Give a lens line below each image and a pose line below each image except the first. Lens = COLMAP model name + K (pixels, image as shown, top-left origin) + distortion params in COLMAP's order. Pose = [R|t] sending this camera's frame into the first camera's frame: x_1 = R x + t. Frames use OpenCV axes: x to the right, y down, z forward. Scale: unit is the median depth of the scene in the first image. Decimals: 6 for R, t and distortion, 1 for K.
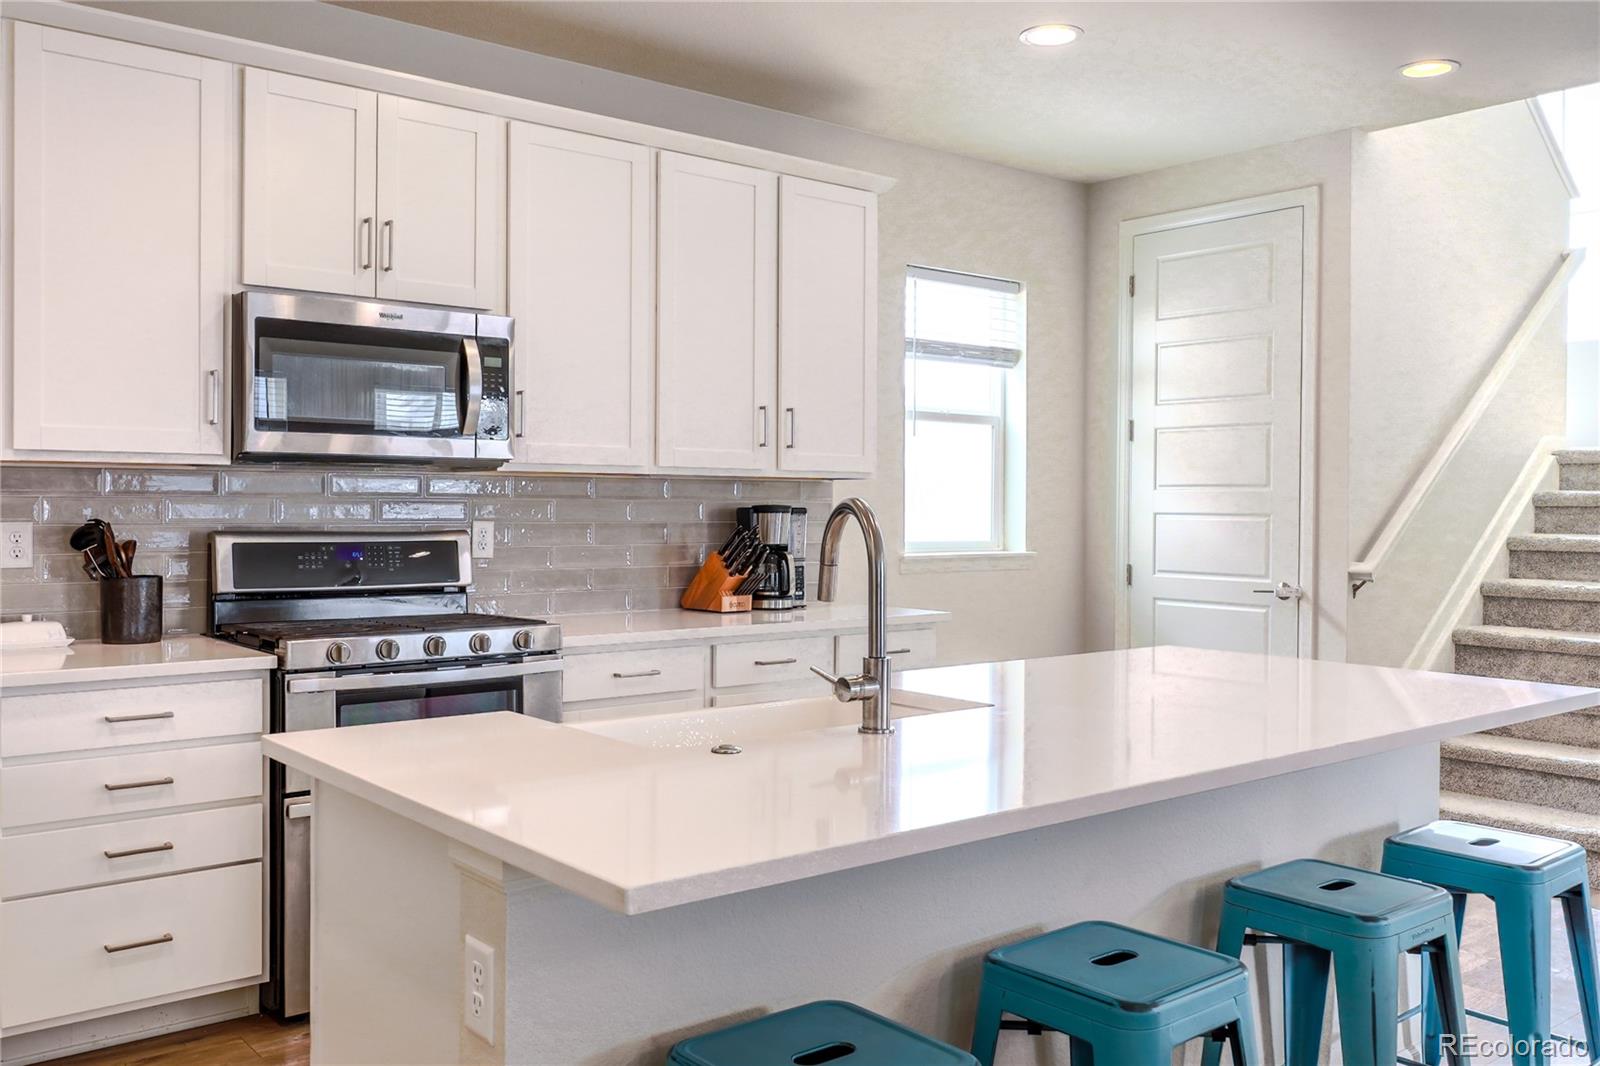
lens RADIAL K [[1369.1, 0, 793.5], [0, 1369.1, 523.6], [0, 0, 1]] dist [-0.000085, -0.007109]
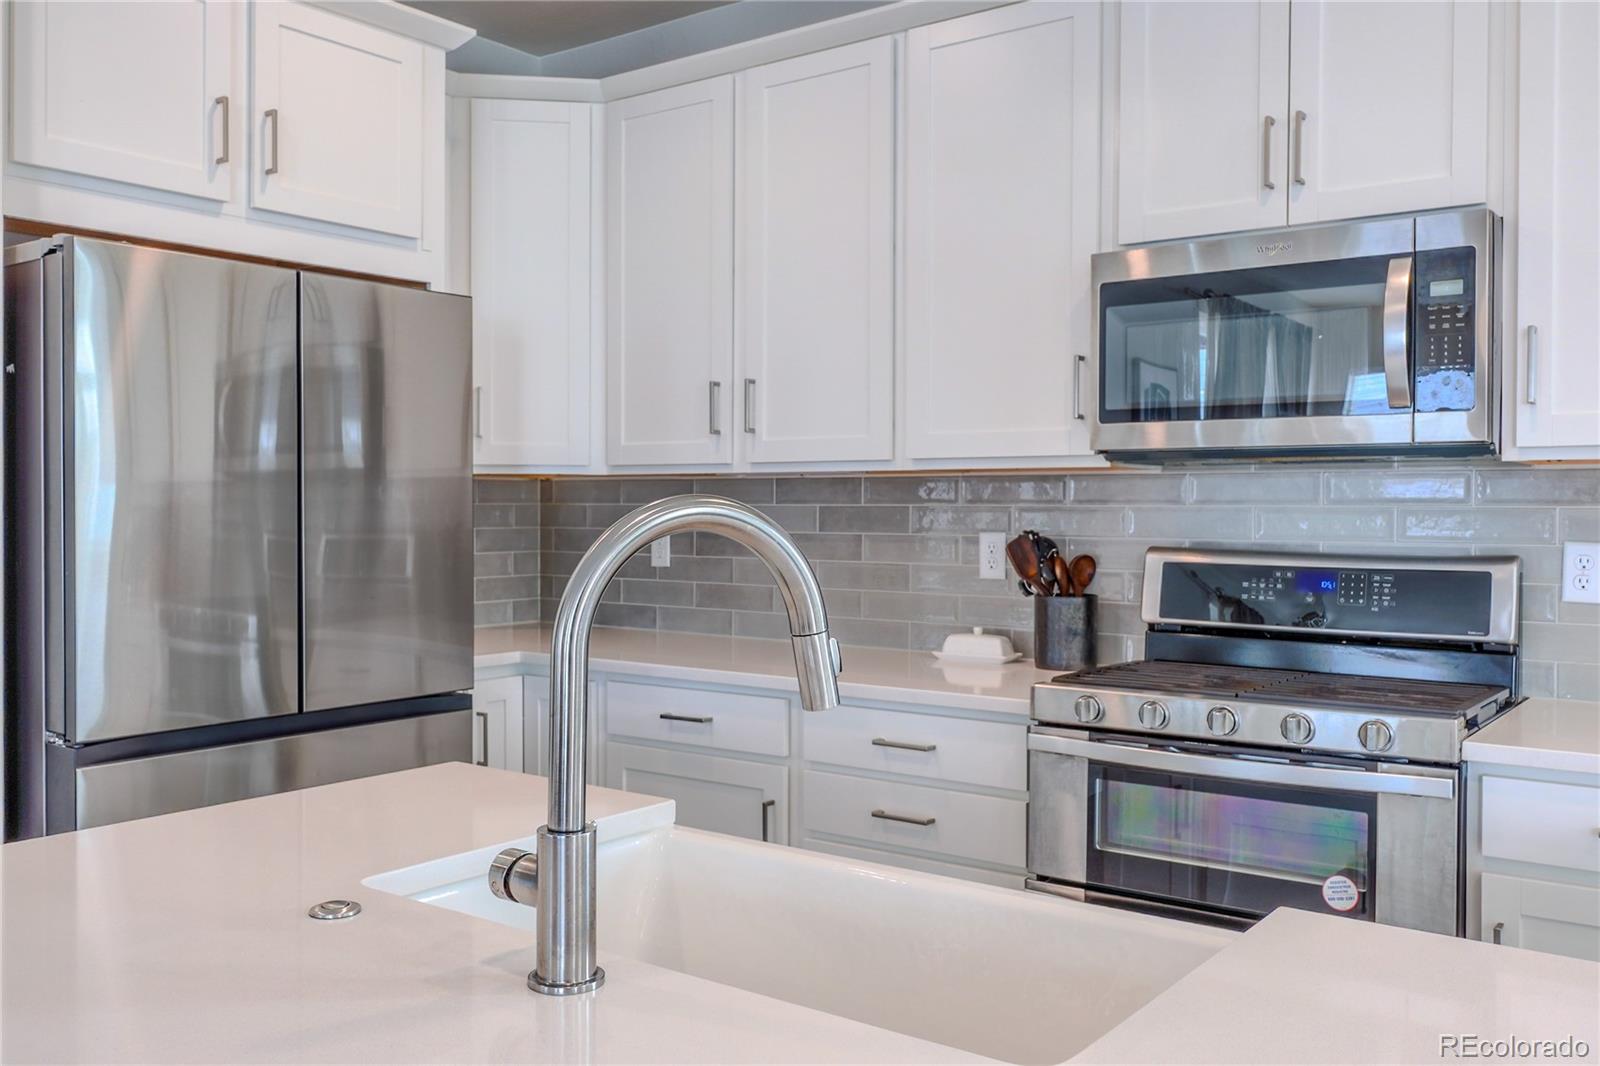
lens RADIAL K [[1369.1, 0, 794.0], [0, 1369.1, 509.0], [0, 0, 1]] dist [-0.000085, -0.007109]
pose [[0.241193, -0.002218, -0.970475, 0.268826], [-0.017324, 0.999828, -0.006591, -0.006600], [0.970323, 0.018402, 0.241113, 0.479258]]
